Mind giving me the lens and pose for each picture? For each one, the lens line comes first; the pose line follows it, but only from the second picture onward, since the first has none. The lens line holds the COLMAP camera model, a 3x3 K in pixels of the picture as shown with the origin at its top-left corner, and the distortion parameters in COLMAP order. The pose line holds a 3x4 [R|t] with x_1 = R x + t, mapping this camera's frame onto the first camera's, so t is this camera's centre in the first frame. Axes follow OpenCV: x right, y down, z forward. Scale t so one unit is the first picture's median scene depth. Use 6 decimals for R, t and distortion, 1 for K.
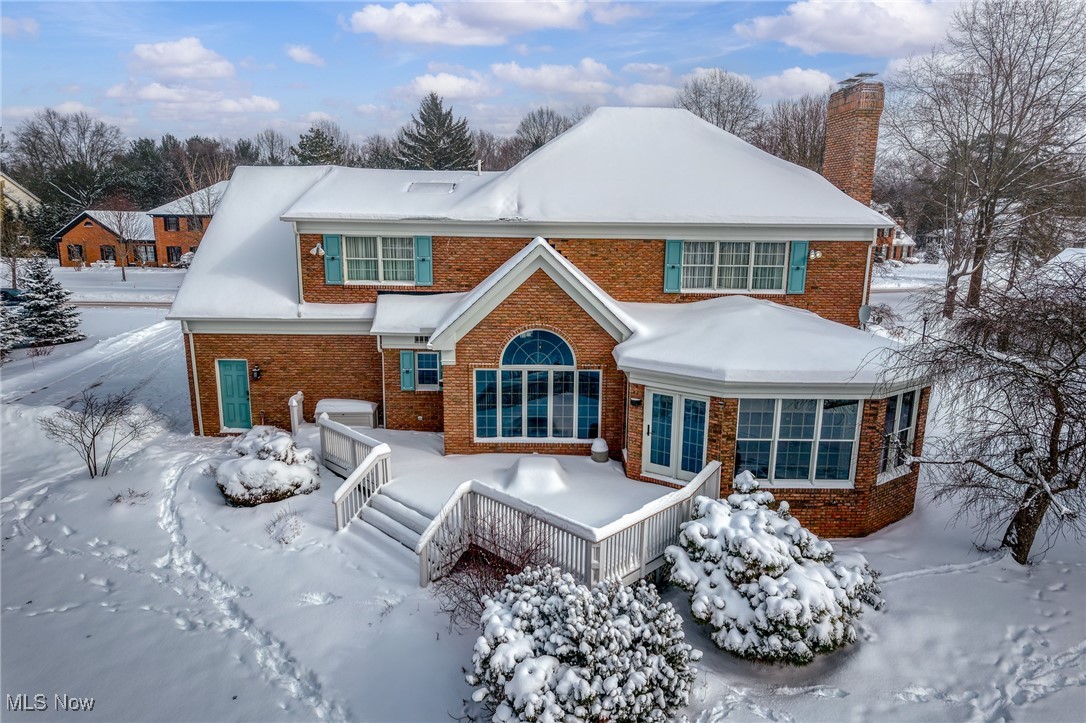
lens RADIAL K [[684.7, 0, 546.2], [0, 684.7, 358.9], [0, 0, 1]] dist [0.000055, -0.002772]
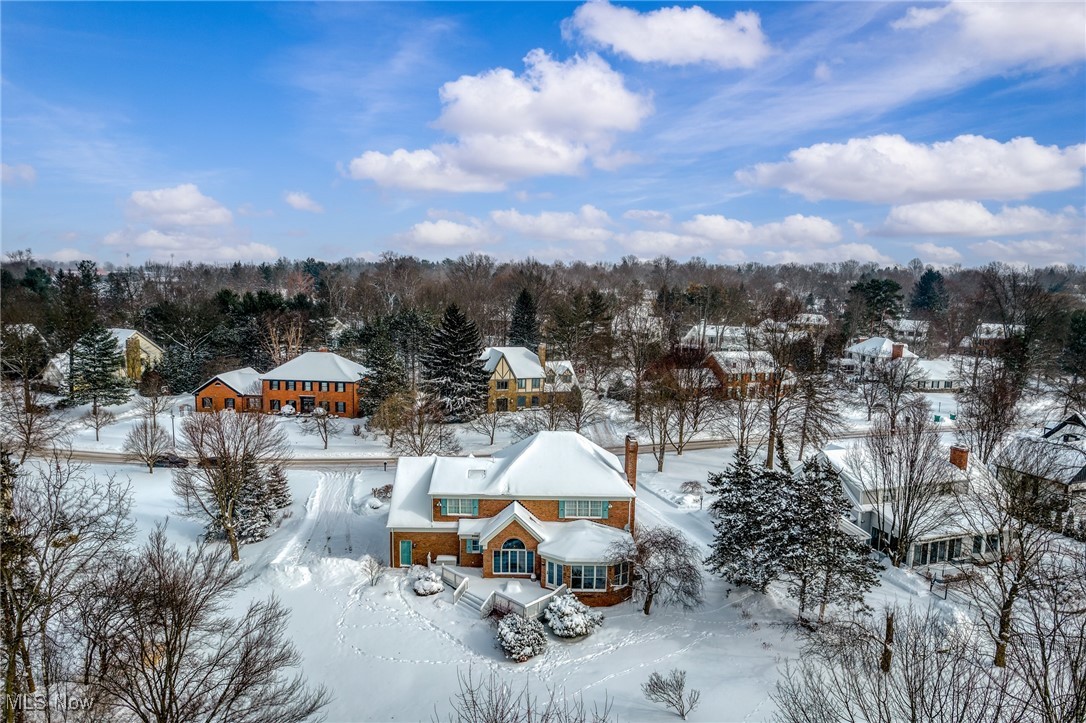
lens RADIAL K [[684.7, 0, 546.2], [0, 684.7, 358.9], [0, 0, 1]] dist [0.000055, -0.002772]
pose [[0.999886, 0.008786, 0.012278, 0.089064], [-0.007709, 0.996334, -0.085196, -0.590058], [-0.012982, 0.085092, 0.996289, -2.180819]]
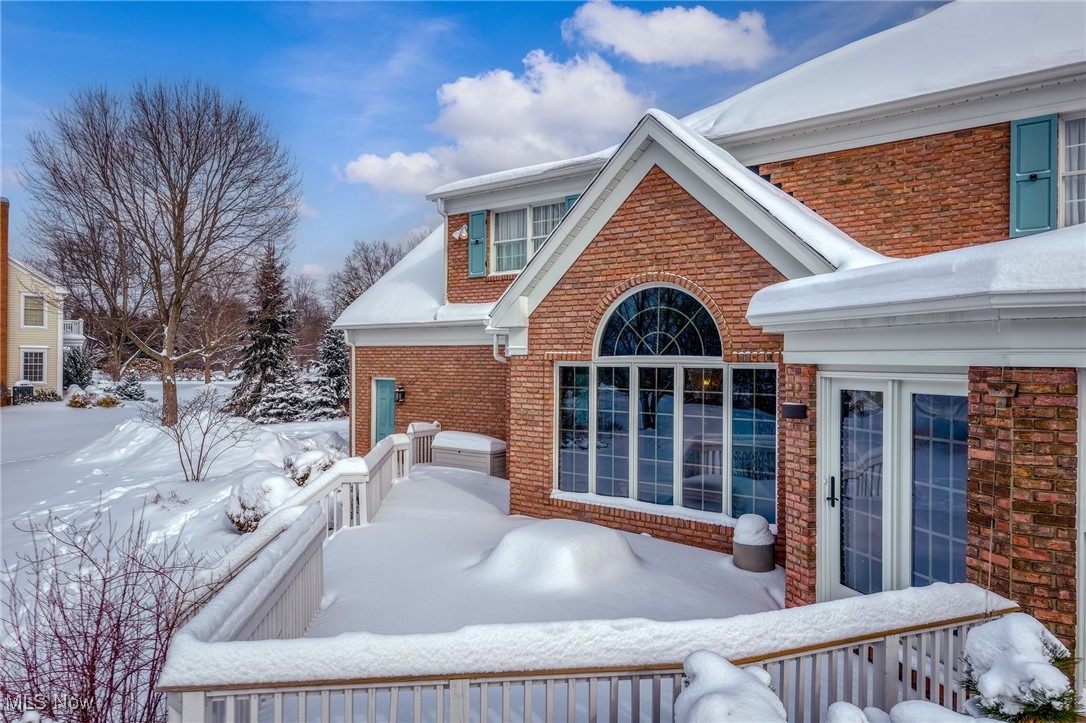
lens RADIAL K [[684.7, 0, 546.2], [0, 684.7, 358.9], [0, 0, 1]] dist [0.000055, -0.002772]
pose [[0.783504, -0.006396, -0.621354, 0.241336], [-0.125362, 0.977759, -0.168143, 0.107421], [0.608610, 0.209635, 0.765276, 0.559363]]
